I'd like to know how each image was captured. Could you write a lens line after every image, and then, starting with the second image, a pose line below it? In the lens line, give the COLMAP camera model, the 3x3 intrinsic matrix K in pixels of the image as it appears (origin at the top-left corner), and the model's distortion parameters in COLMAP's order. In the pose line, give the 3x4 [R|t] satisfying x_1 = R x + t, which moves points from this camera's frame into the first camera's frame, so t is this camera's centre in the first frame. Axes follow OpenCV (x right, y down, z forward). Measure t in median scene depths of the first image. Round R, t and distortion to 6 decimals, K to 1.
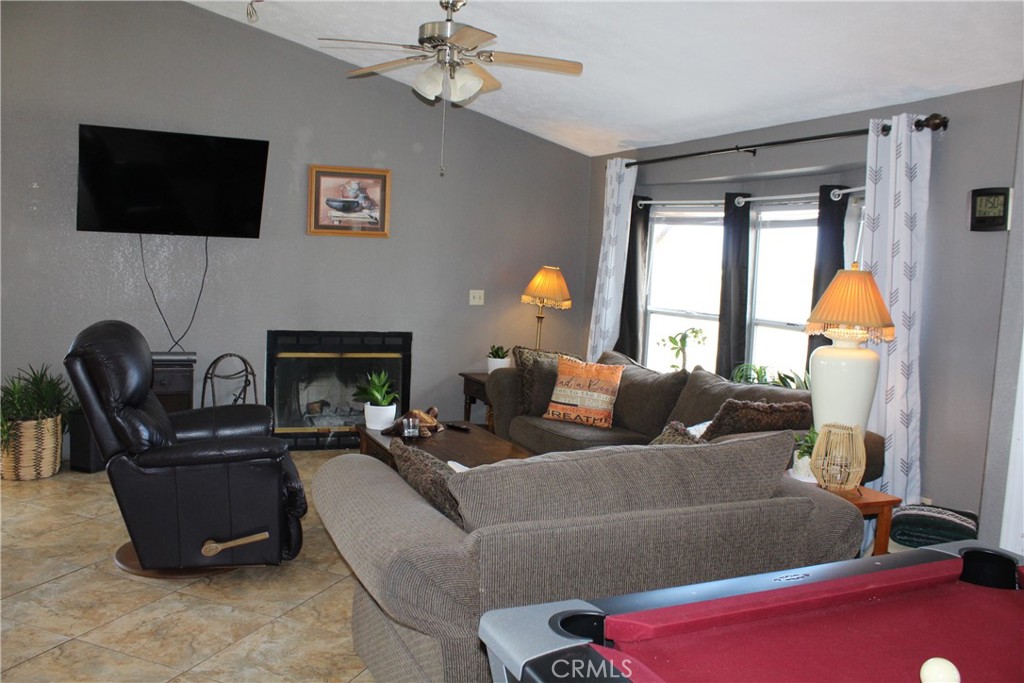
lens RADIAL K [[848.1, 0, 512.0], [0, 848.1, 341.5], [0, 0, 1]] dist [-0.182921, 0.168050]
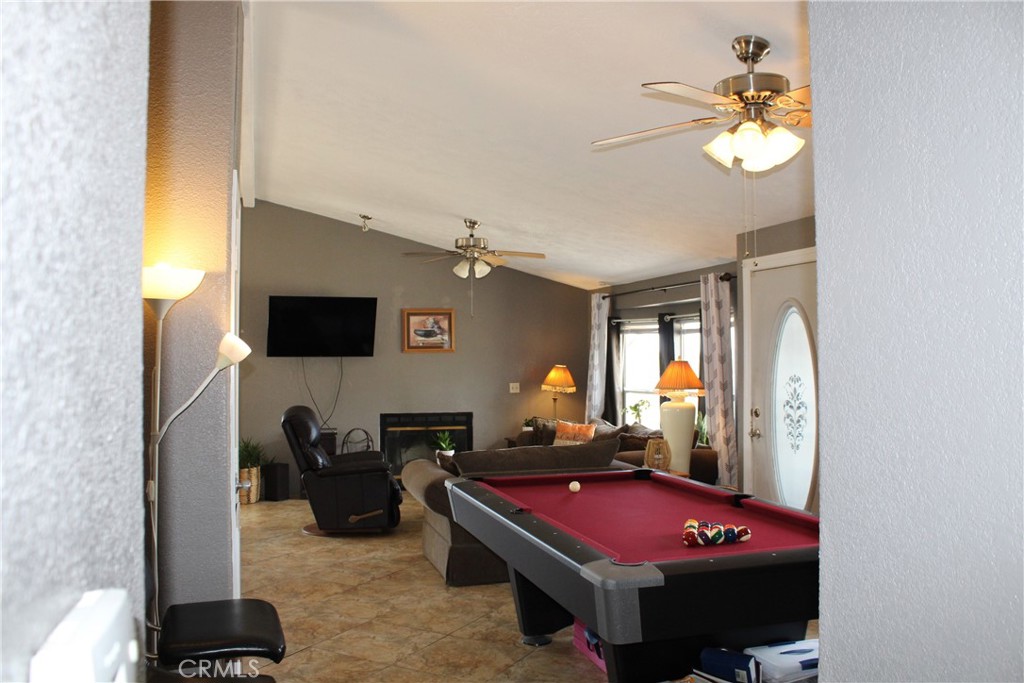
lens RADIAL K [[848.1, 0, 512.0], [0, 848.1, 341.5], [0, 0, 1]] dist [-0.182921, 0.168050]
pose [[0.990799, -0.053742, -0.124212, 0.170932], [0.039076, 0.992289, -0.117624, 0.051053], [0.129575, 0.111688, 0.985259, -0.590956]]
